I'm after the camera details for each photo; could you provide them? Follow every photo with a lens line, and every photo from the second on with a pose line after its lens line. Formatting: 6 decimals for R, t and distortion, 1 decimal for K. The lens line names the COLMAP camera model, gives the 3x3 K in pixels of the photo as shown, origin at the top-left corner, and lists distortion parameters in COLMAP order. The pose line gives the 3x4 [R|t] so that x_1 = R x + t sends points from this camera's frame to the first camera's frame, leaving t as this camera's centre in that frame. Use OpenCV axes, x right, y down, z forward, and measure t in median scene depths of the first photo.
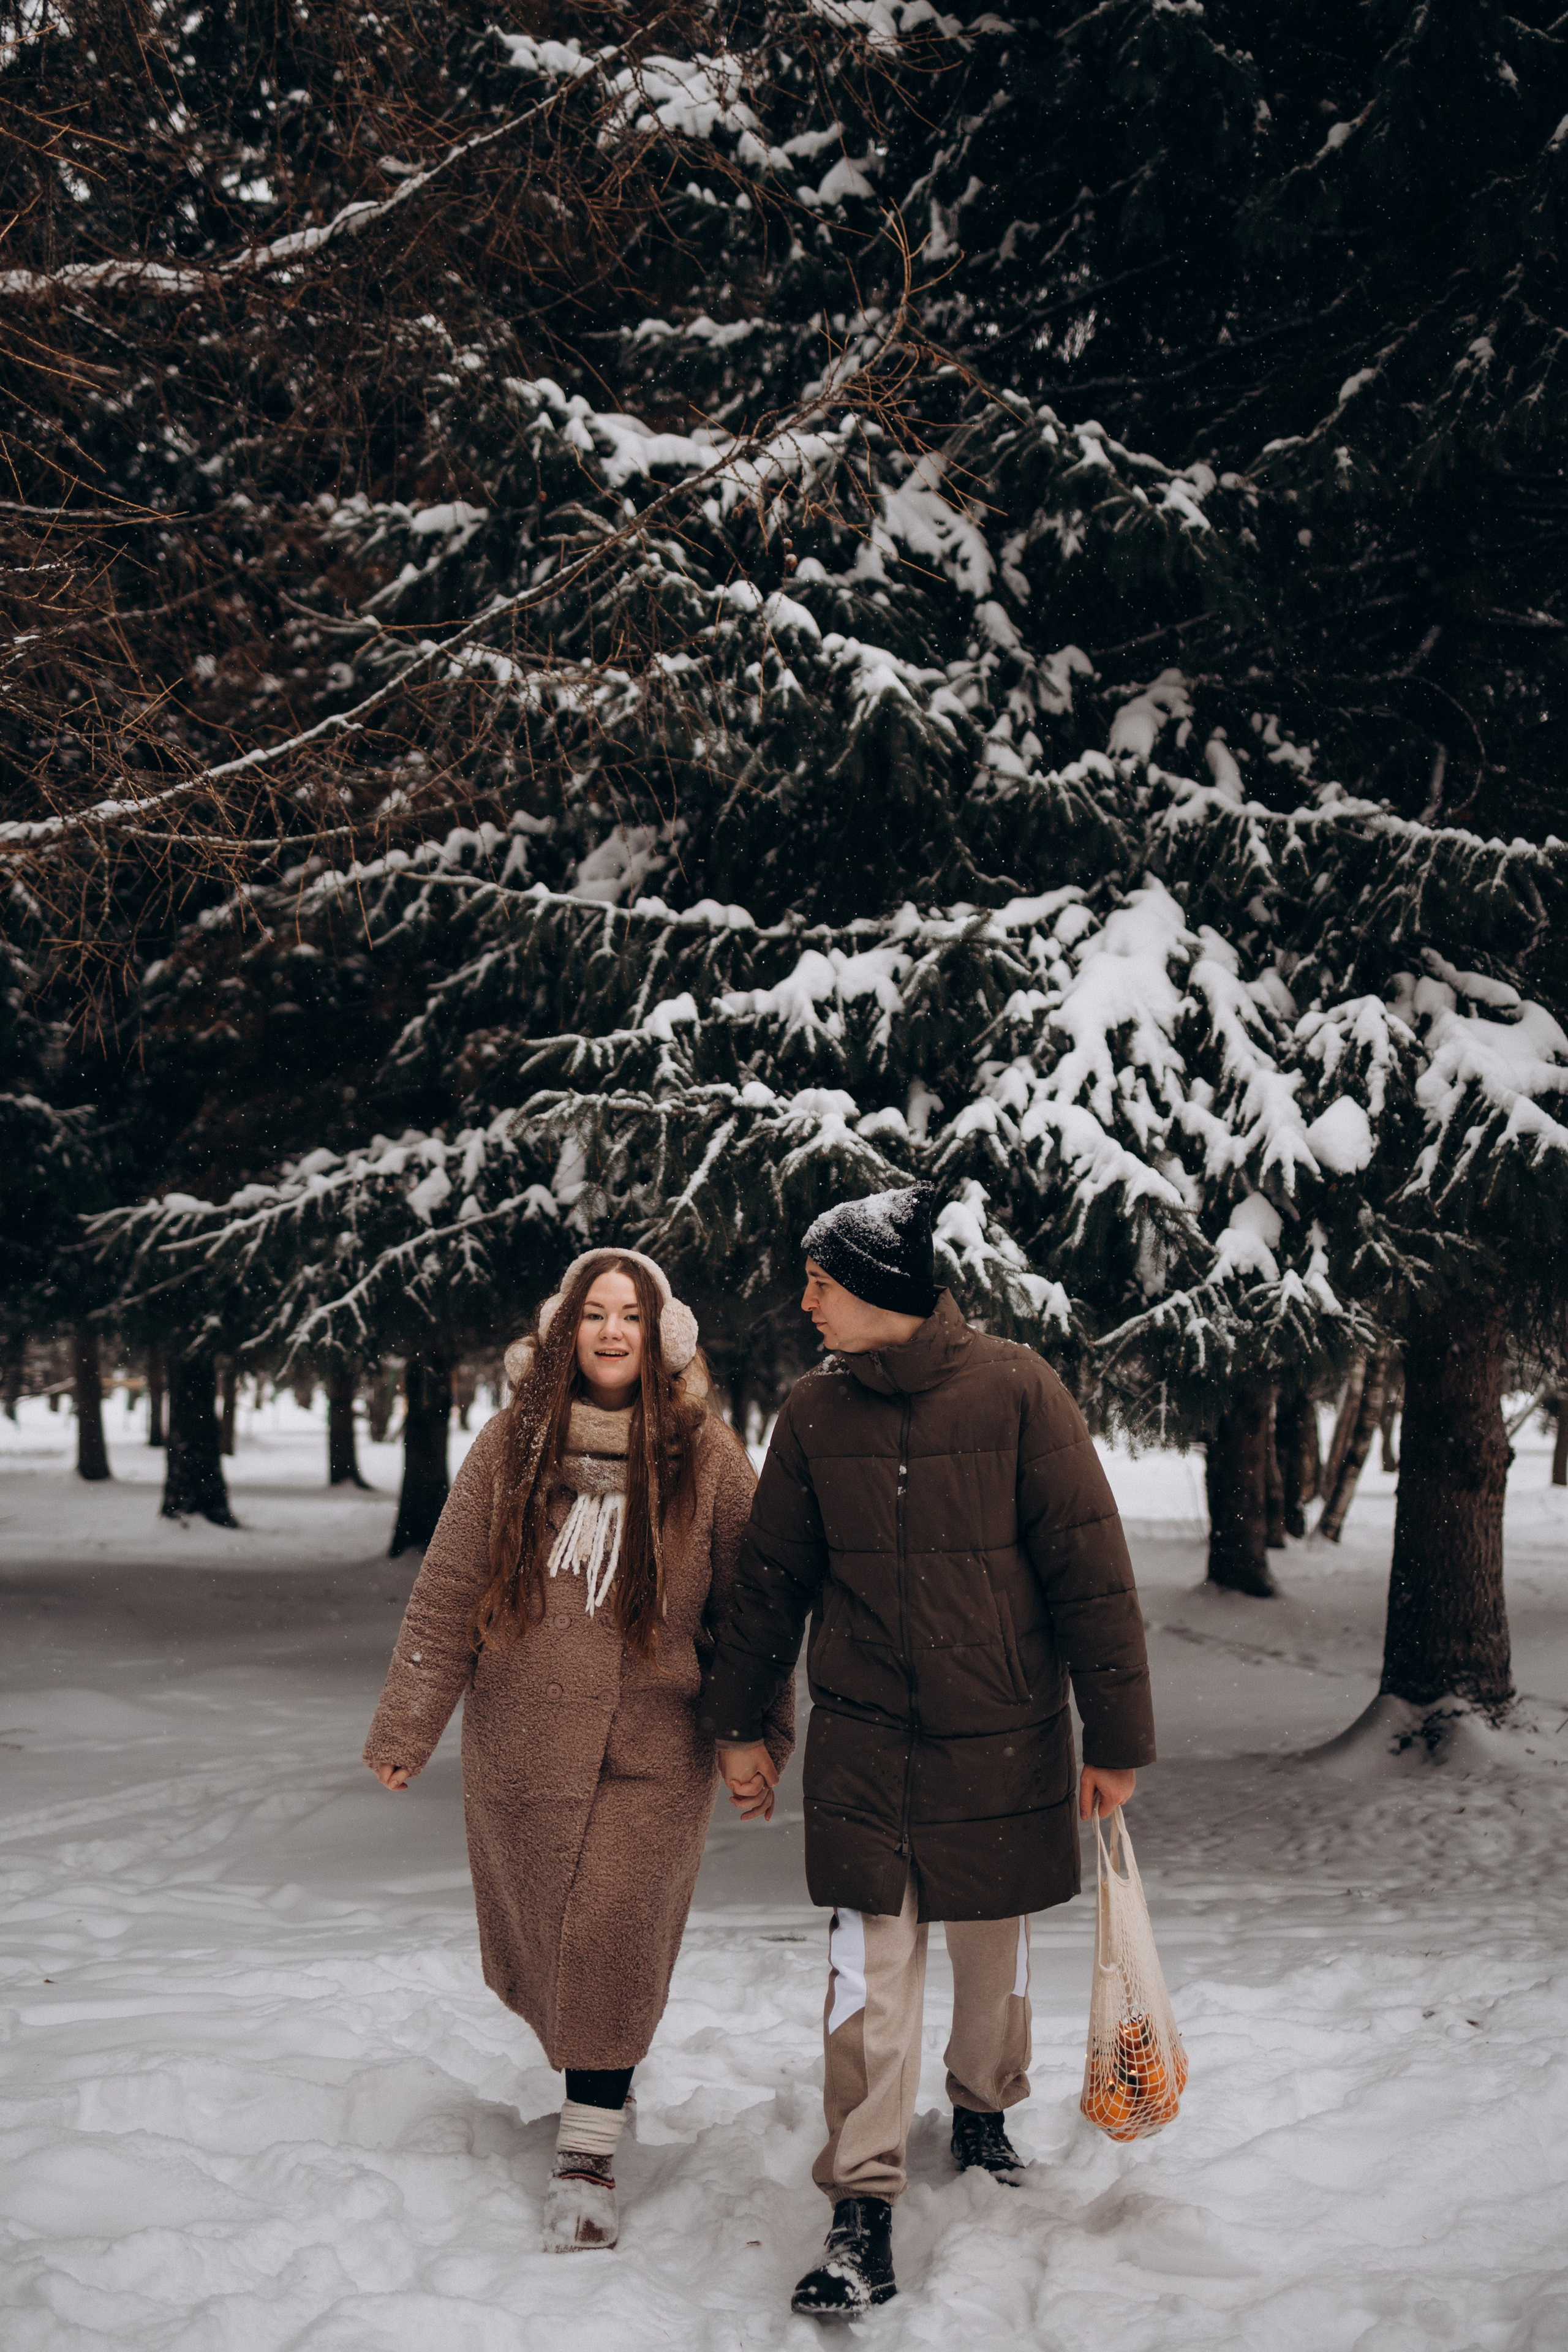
lens RADIAL K [[2448.8, 0, 744.6], [0, 2448.8, 1241.4], [0, 0, 1]] dist [-0.062125, -0.011151]
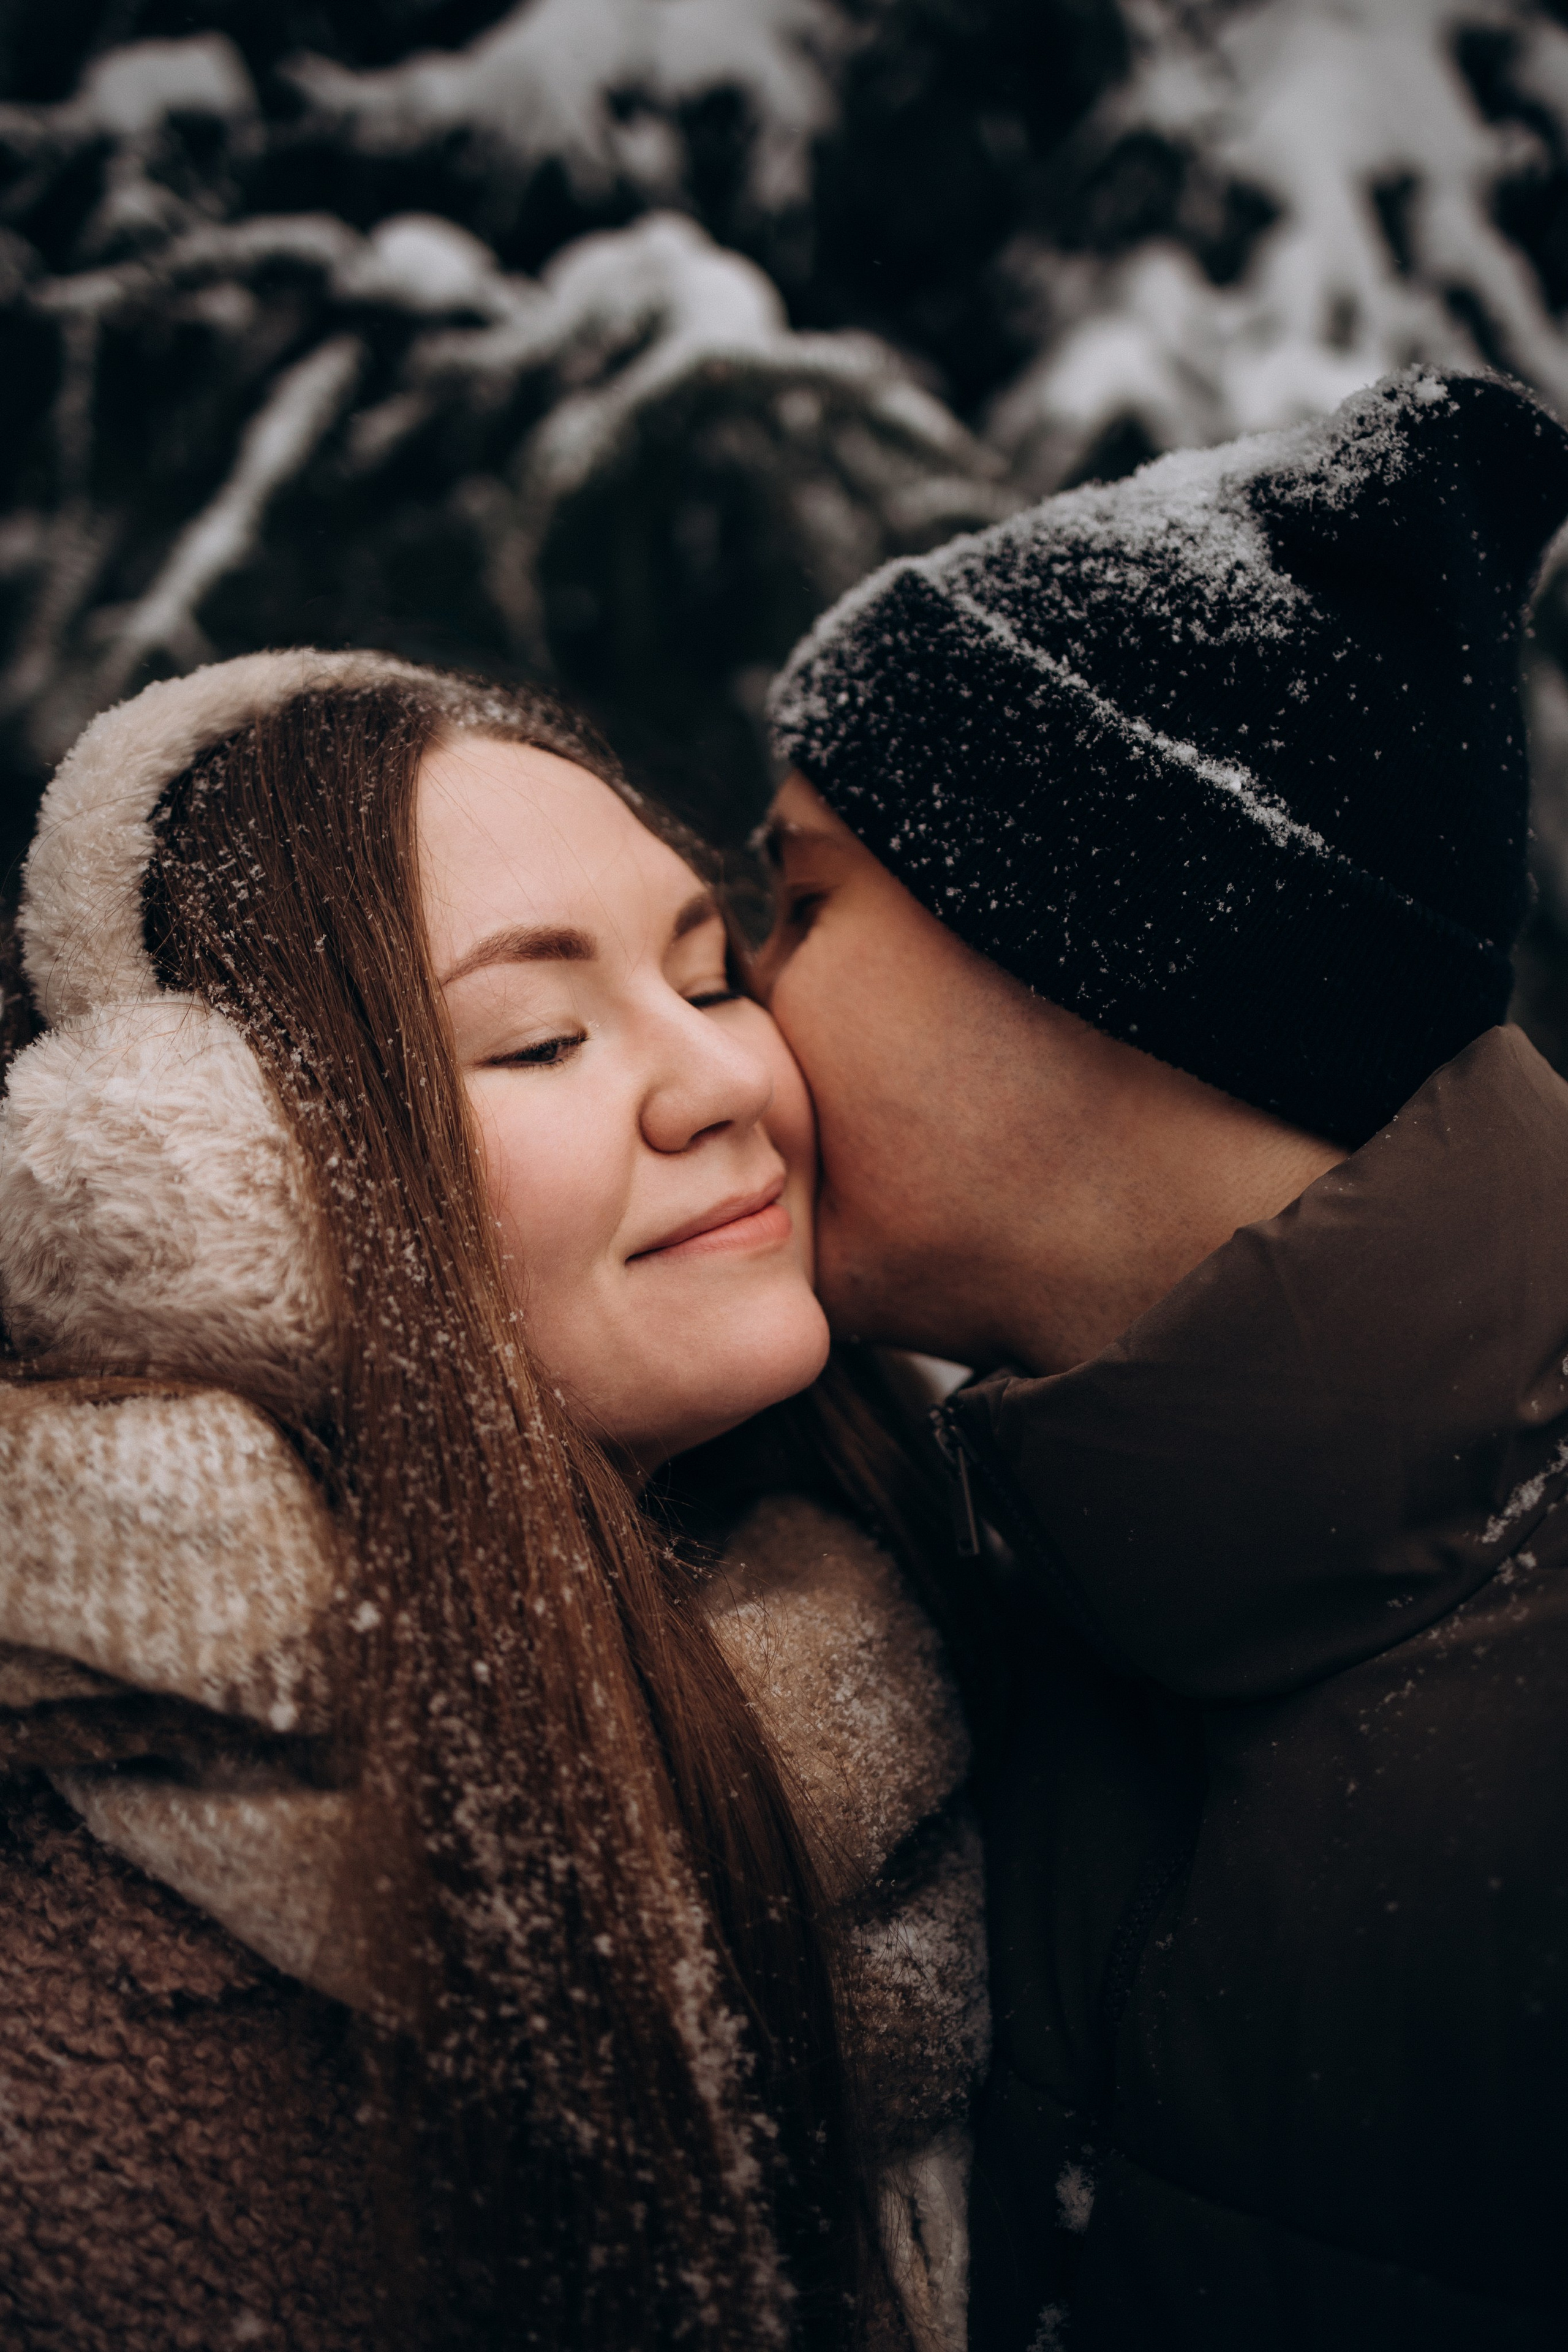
lens RADIAL K [[2448.8, 0, 744.6], [0, 2448.8, 1241.4], [0, 0, 1]] dist [-0.062125, -0.011151]
pose [[0.993424, -0.045213, 0.105189, 0.005931], [0.023100, 0.978981, 0.202638, -0.003292], [-0.112140, -0.198876, 0.973588, 0.568129]]
